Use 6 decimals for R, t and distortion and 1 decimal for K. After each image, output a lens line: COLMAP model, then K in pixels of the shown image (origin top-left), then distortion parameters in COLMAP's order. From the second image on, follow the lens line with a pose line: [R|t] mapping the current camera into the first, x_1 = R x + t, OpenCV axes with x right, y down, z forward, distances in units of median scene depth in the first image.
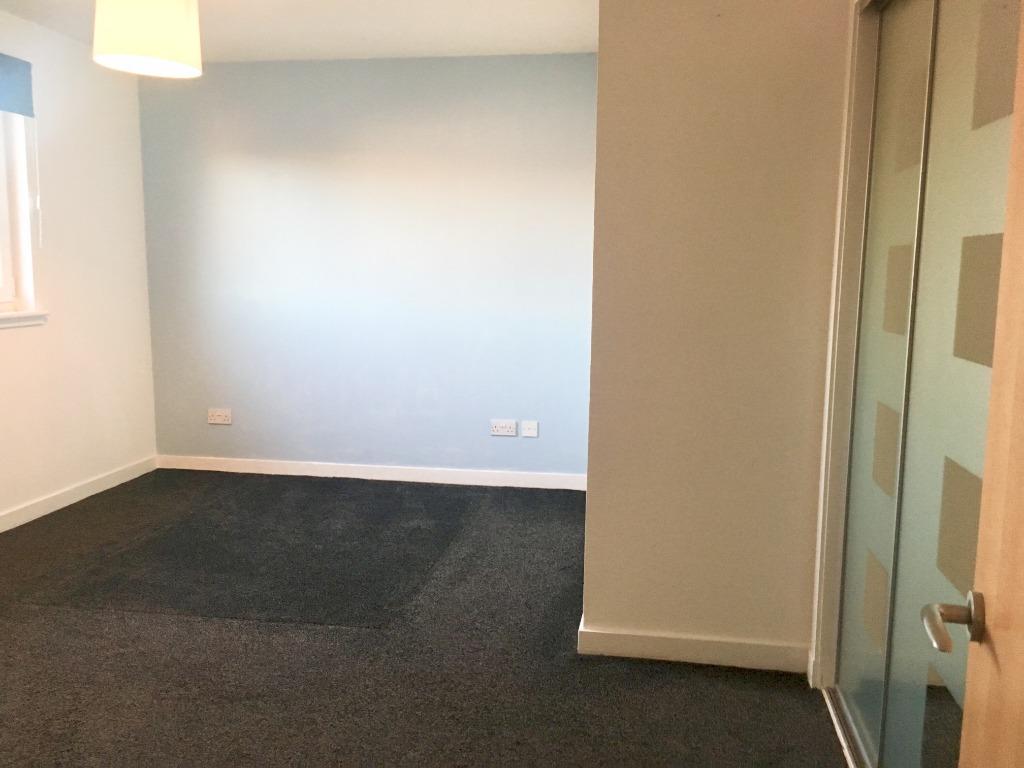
lens RADIAL K [[877.6, 0, 513.2], [0, 877.6, 376.8], [0, 0, 1]] dist [0.094122, -0.149305]
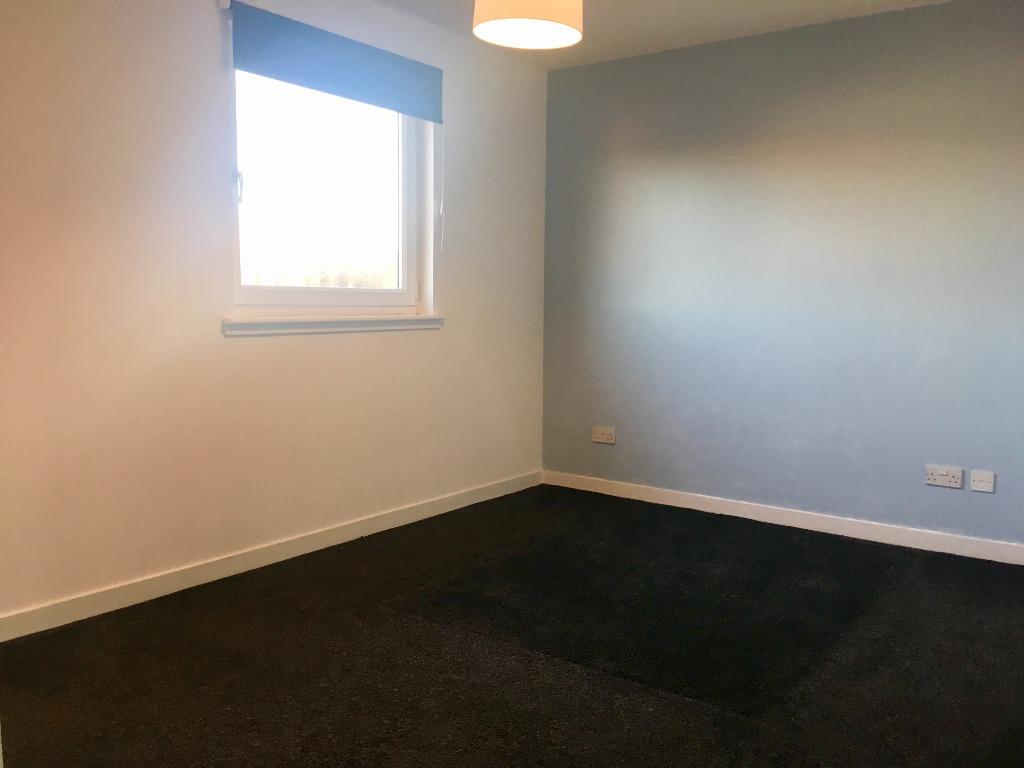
lens RADIAL K [[877.6, 0, 513.2], [0, 877.6, 376.8], [0, 0, 1]] dist [0.094122, -0.149305]
pose [[0.892022, 0.043316, -0.449912, -0.000377], [-0.062962, 0.997601, -0.028788, 0.022303], [0.447586, 0.054007, 0.892609, 0.165597]]
